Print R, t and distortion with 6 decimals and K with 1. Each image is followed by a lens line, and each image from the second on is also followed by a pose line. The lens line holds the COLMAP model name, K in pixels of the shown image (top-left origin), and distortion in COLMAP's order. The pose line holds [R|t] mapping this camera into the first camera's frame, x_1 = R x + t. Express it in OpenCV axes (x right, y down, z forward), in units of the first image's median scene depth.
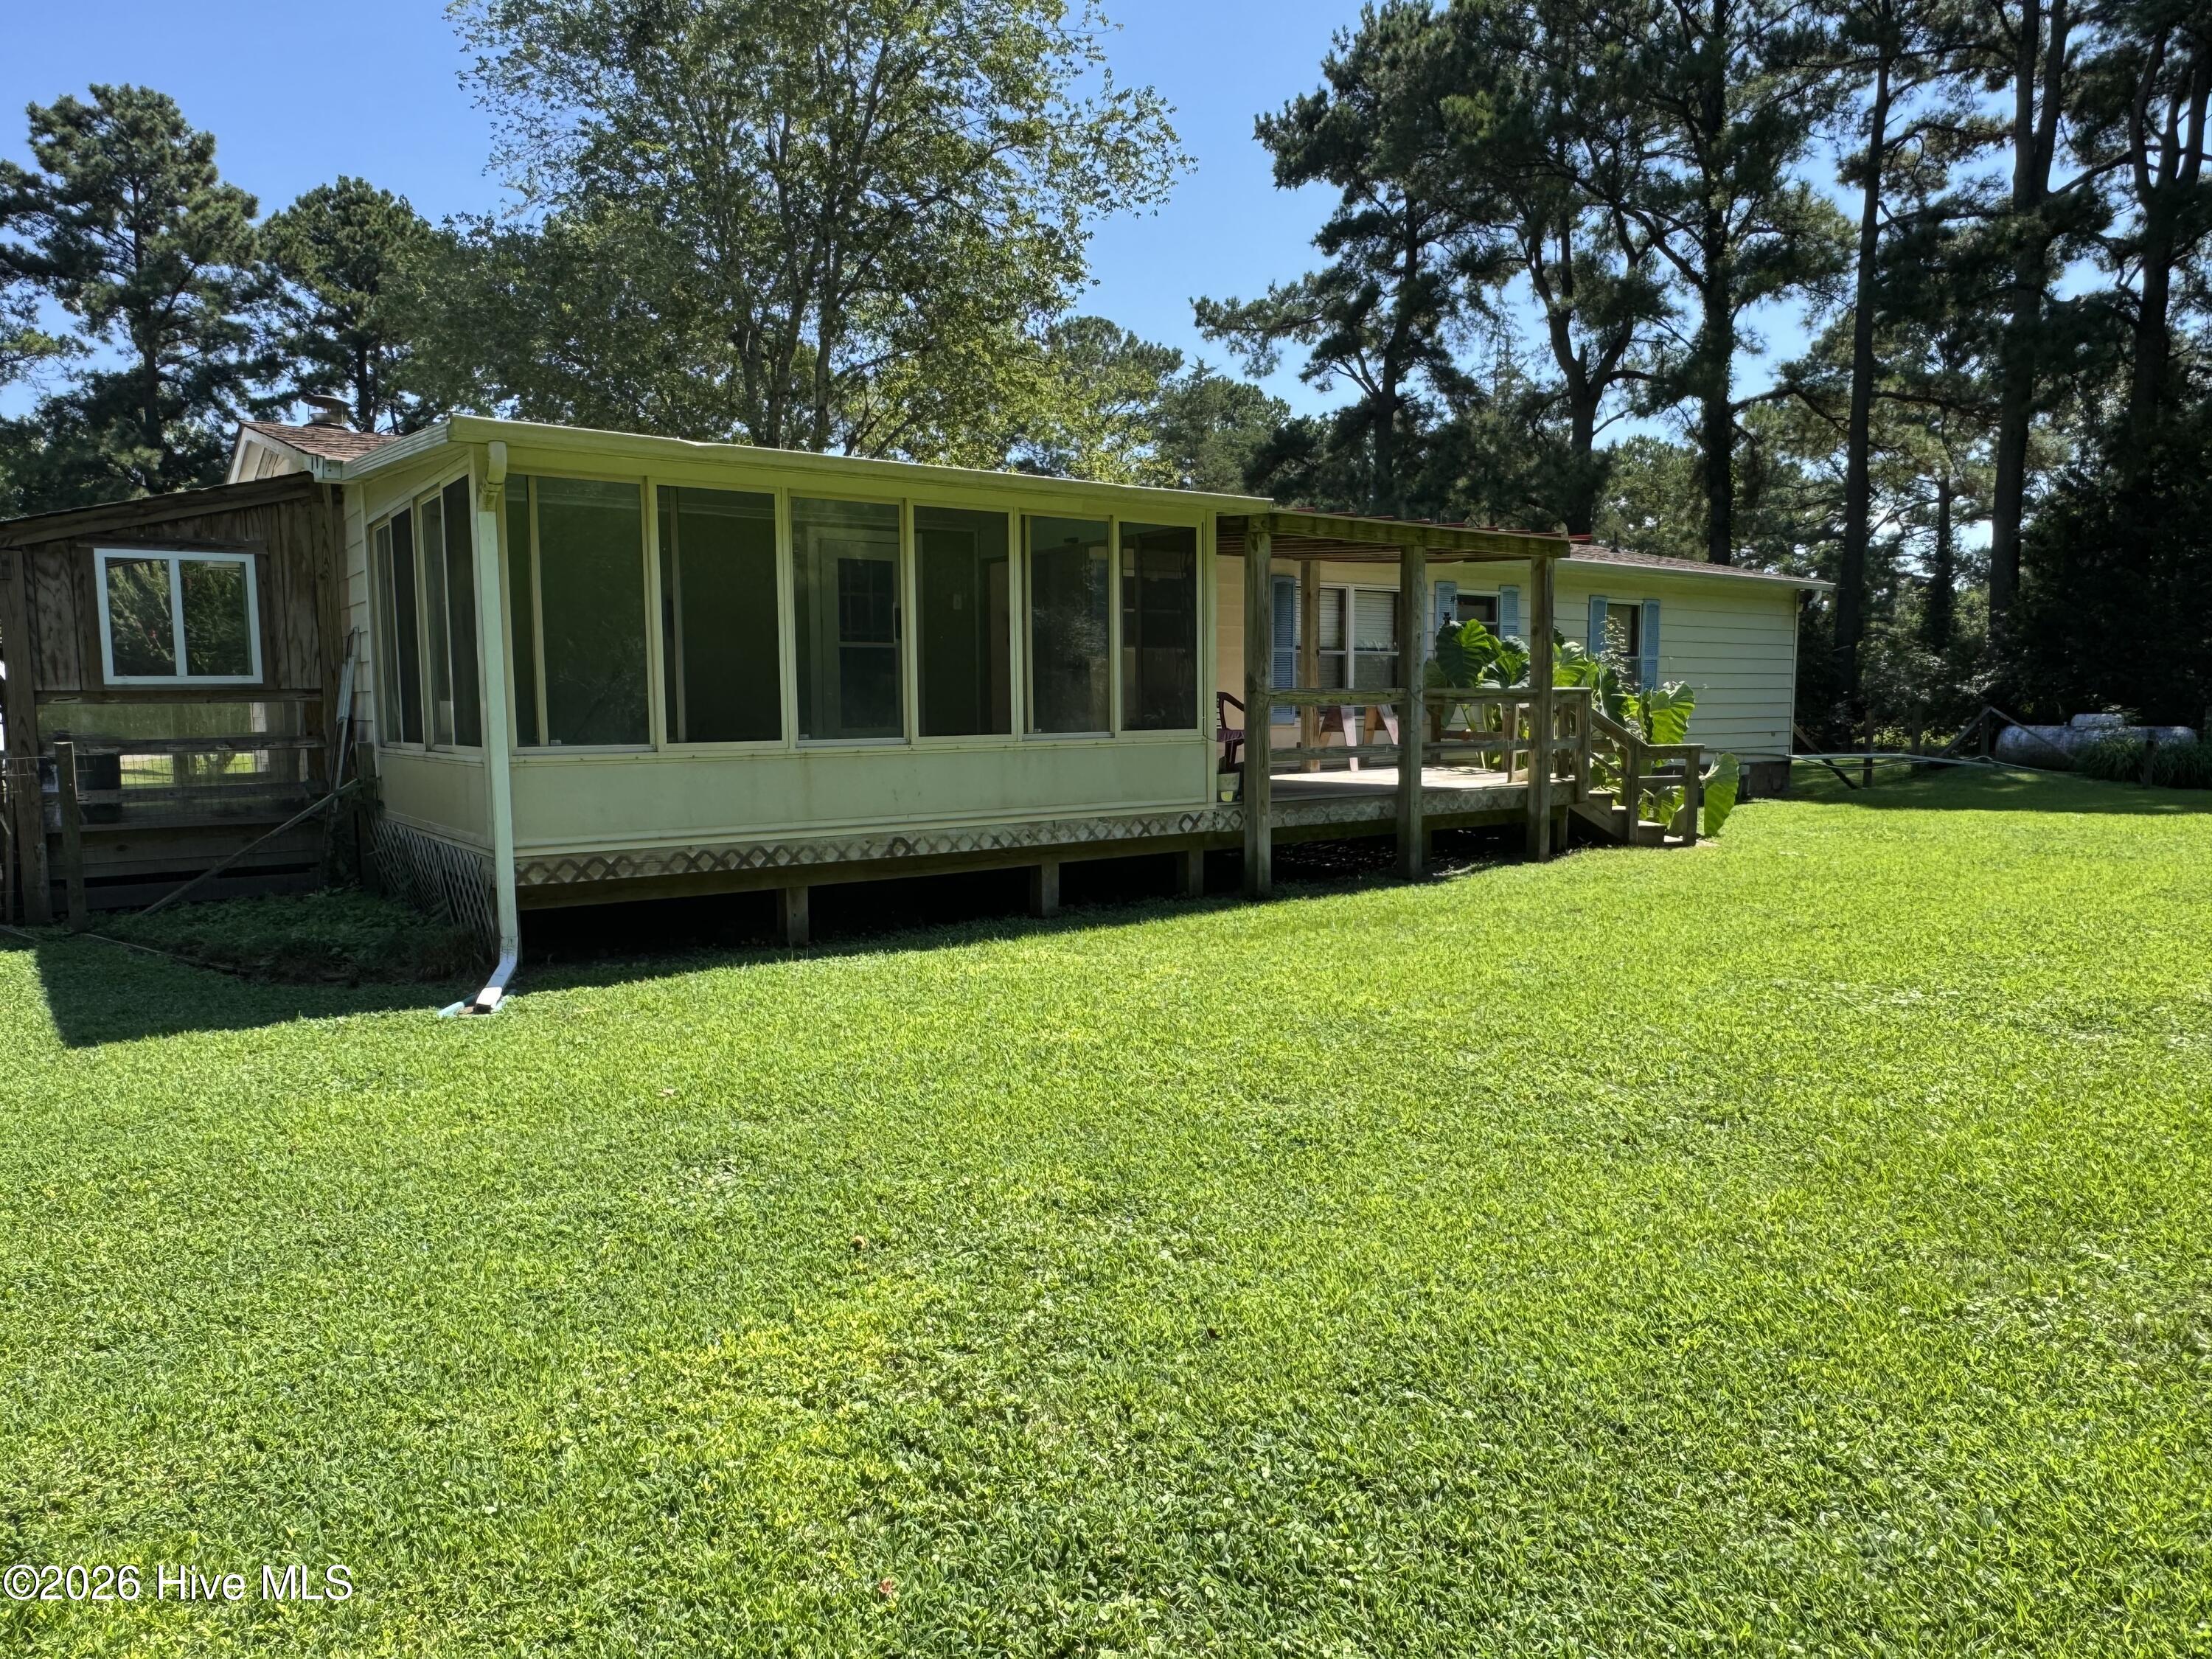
lens RADIAL K [[1439.4, 0, 1101.2], [0, 1439.4, 827.6], [0, 0, 1]] dist [-0.005837, 0.006690]
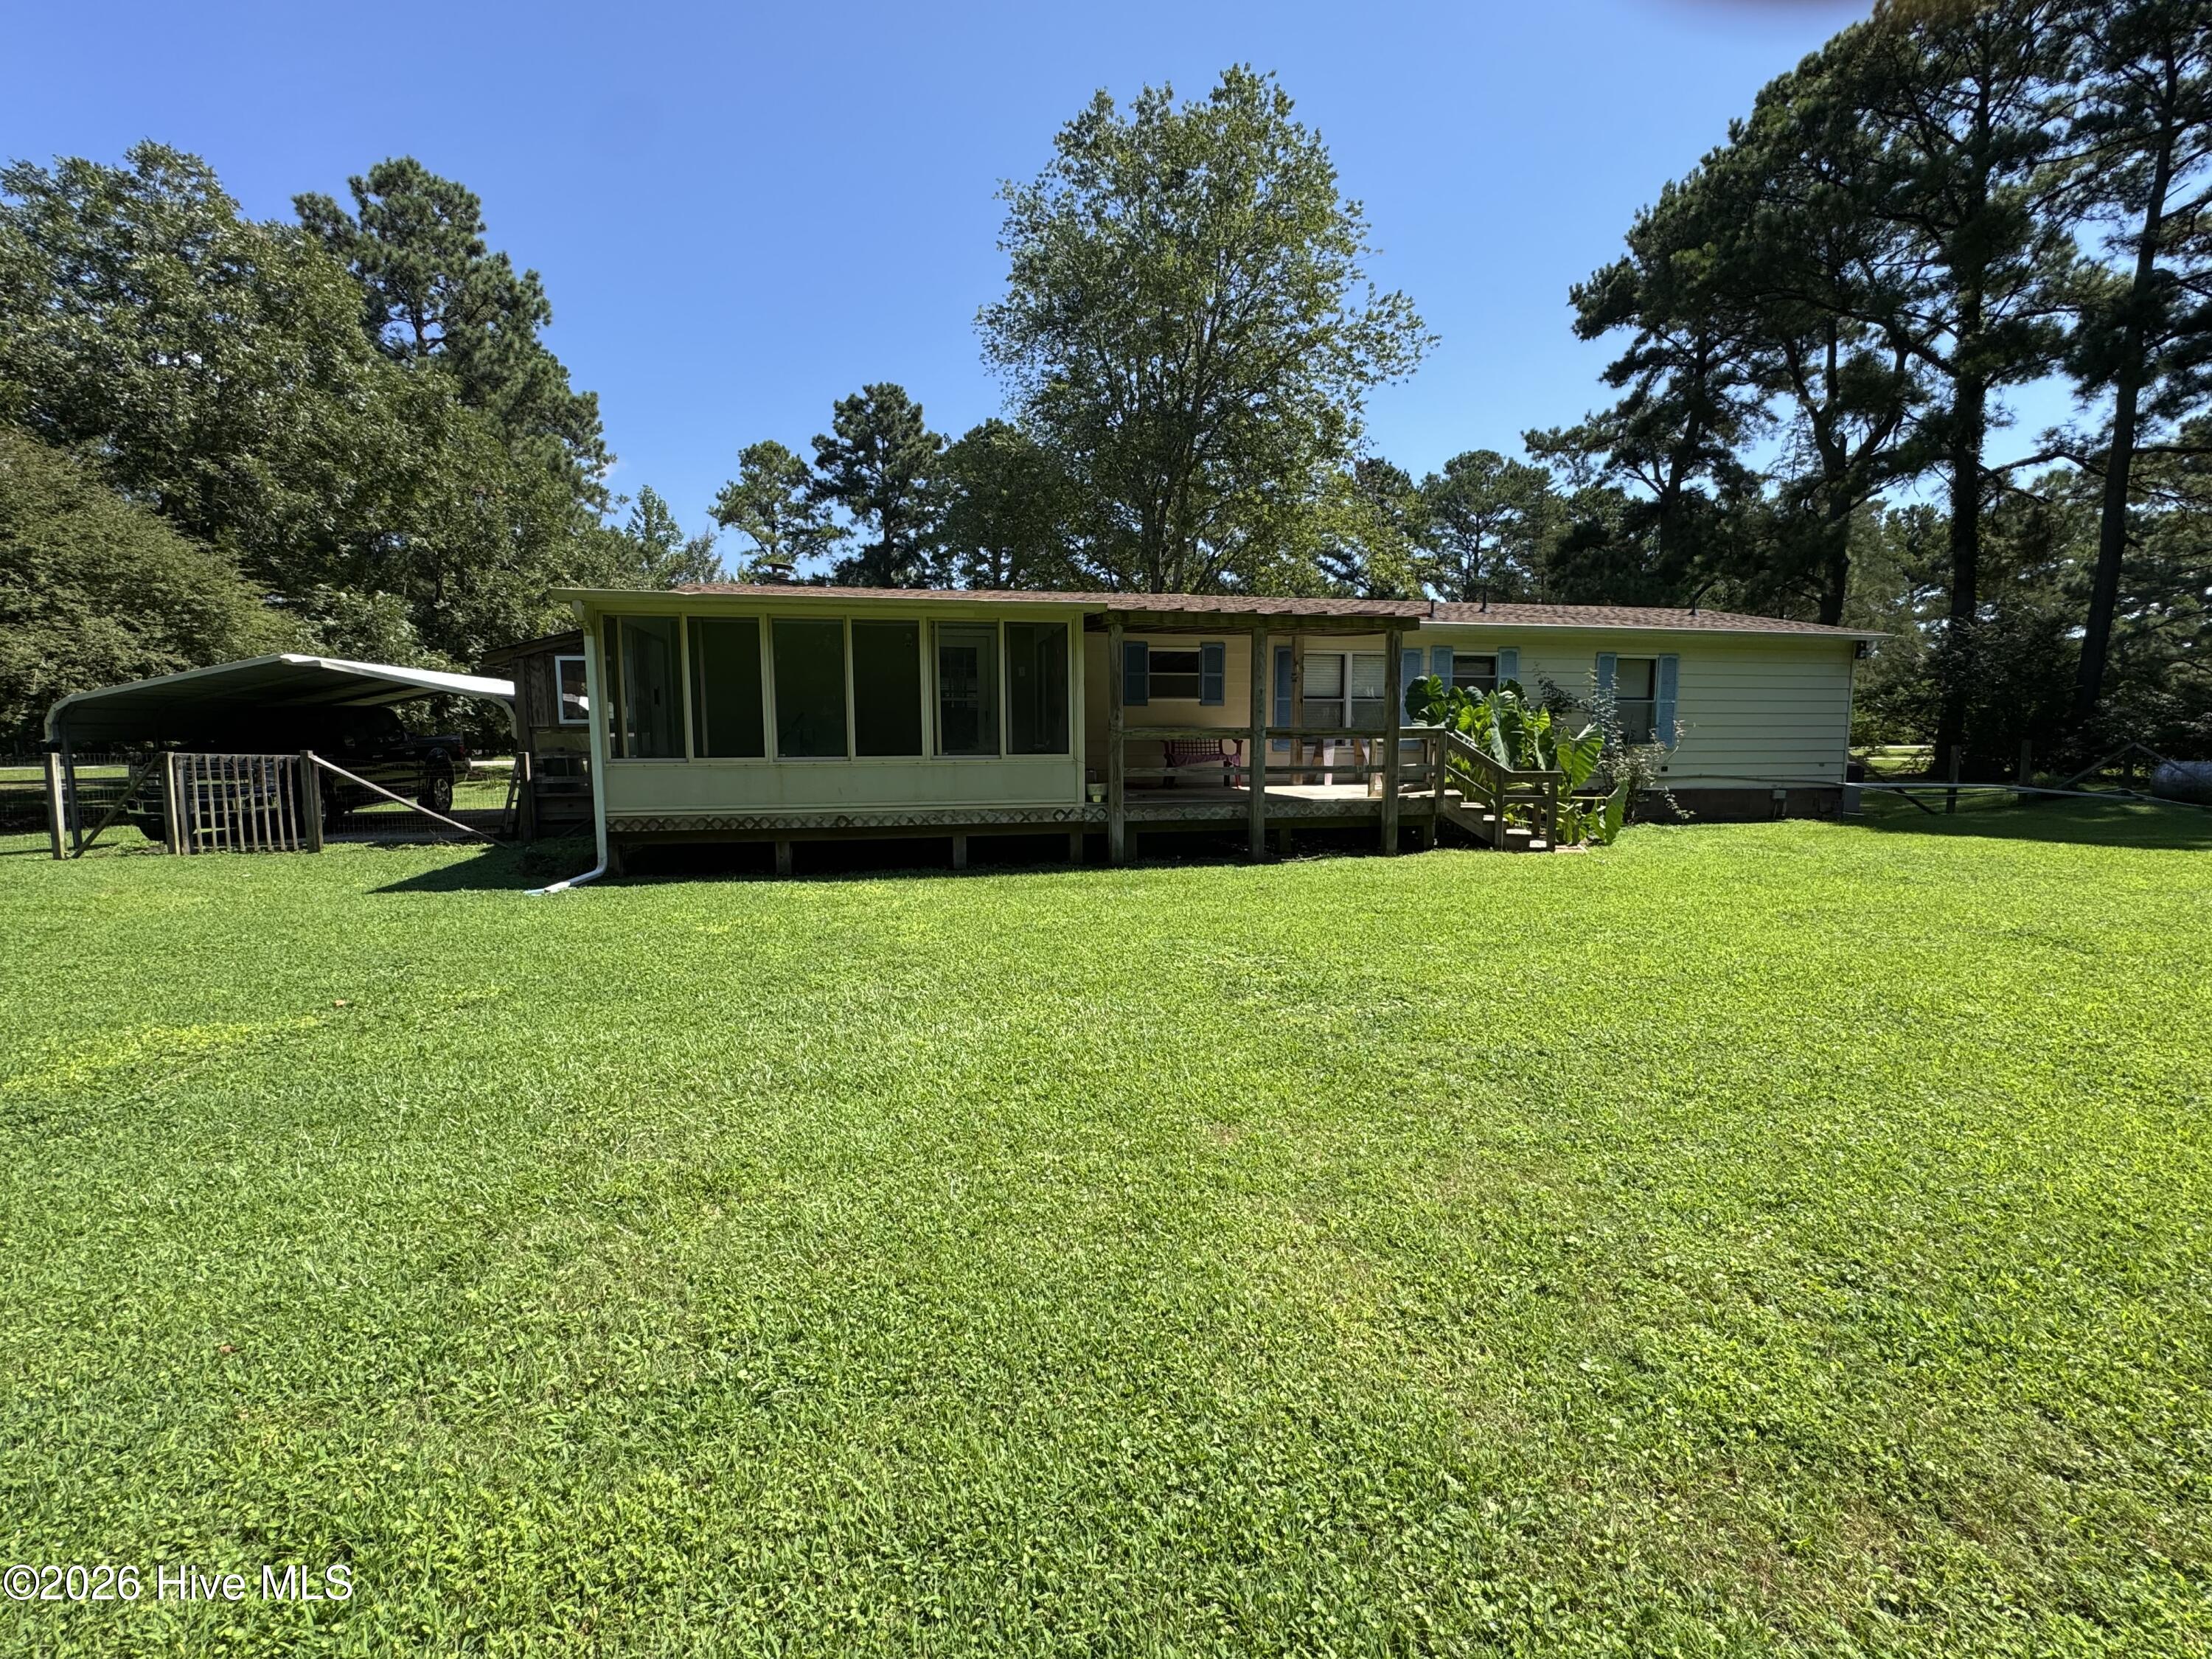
lens RADIAL K [[972.8, 0, 1112.2], [0, 972.8, 828.1], [0, 0, 1]] dist [-0.001325, -0.000857]
pose [[0.911063, 0.046620, -0.409622, 0.124949], [-0.040874, 0.998905, 0.022779, -0.003516], [0.410235, -0.004010, 0.911971, 0.016457]]
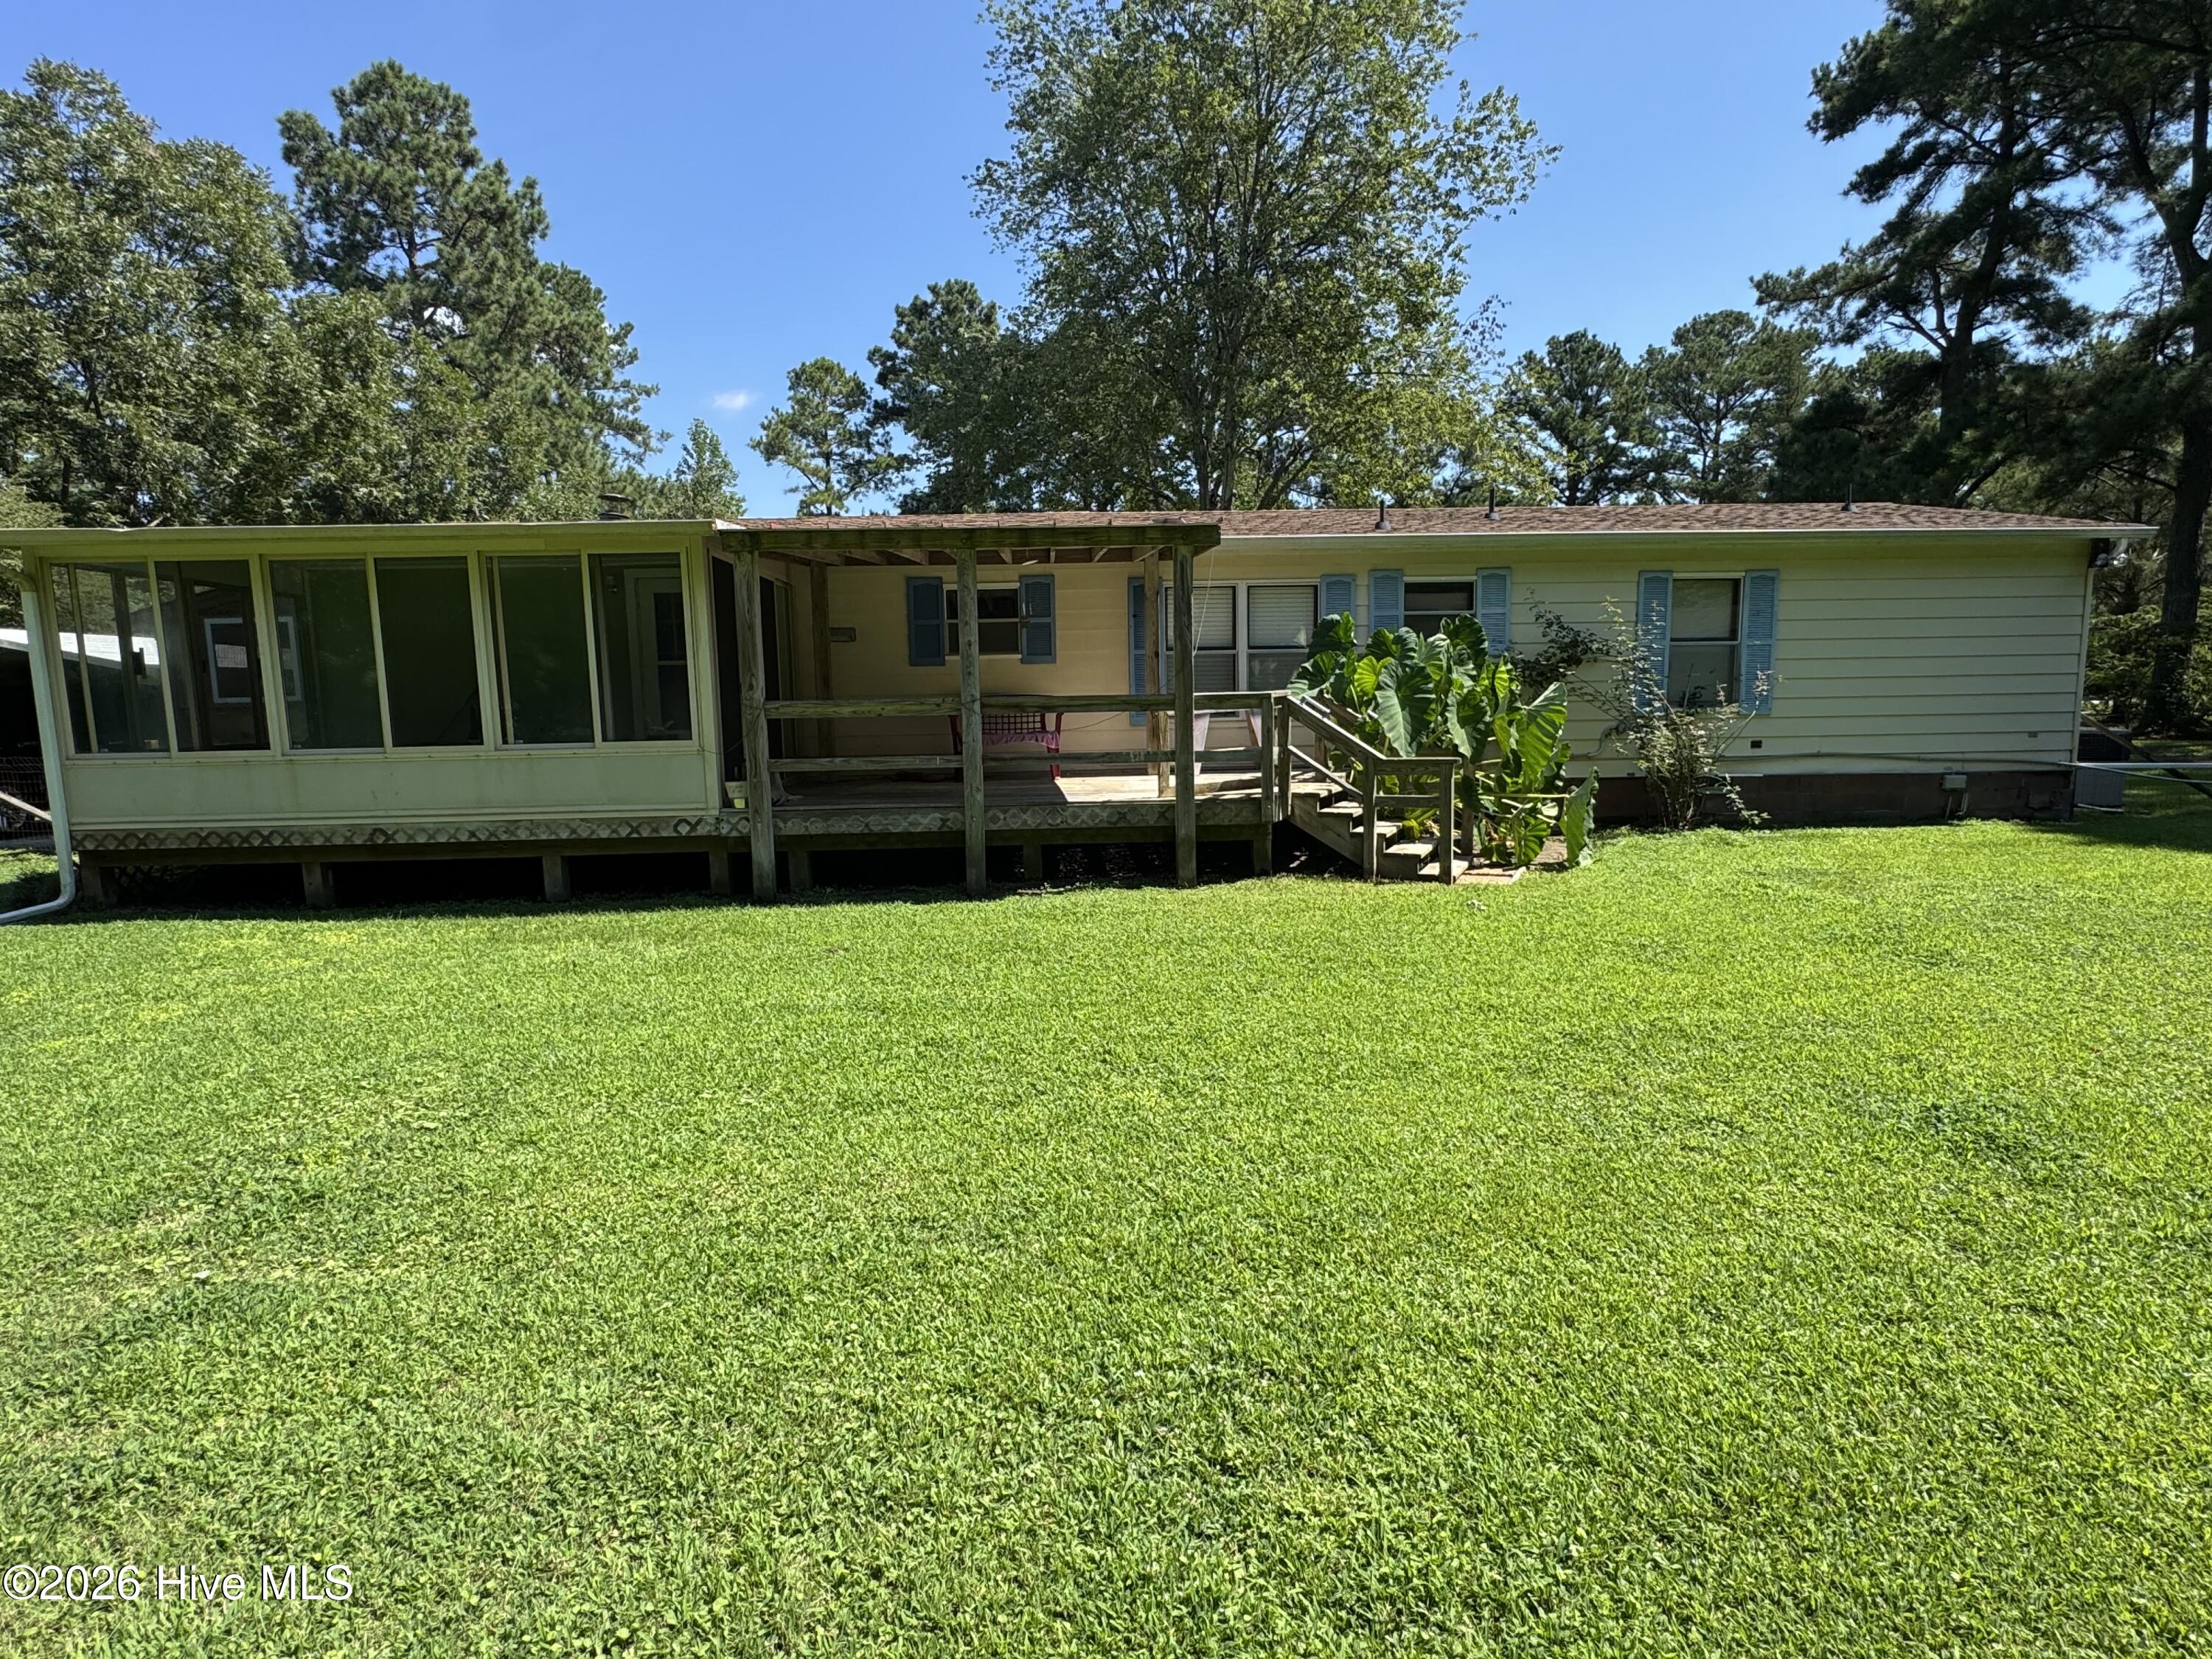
lens RADIAL K [[1140.8, 0, 1107.4], [0, 1140.8, 830.0], [0, 0, 1]] dist [-0.003822, 0.001867]
pose [[0.829243, 0.059927, -0.555666, 0.187109], [-0.036883, 0.997935, 0.052582, -0.013440], [0.557670, -0.023109, 0.829741, 0.107047]]
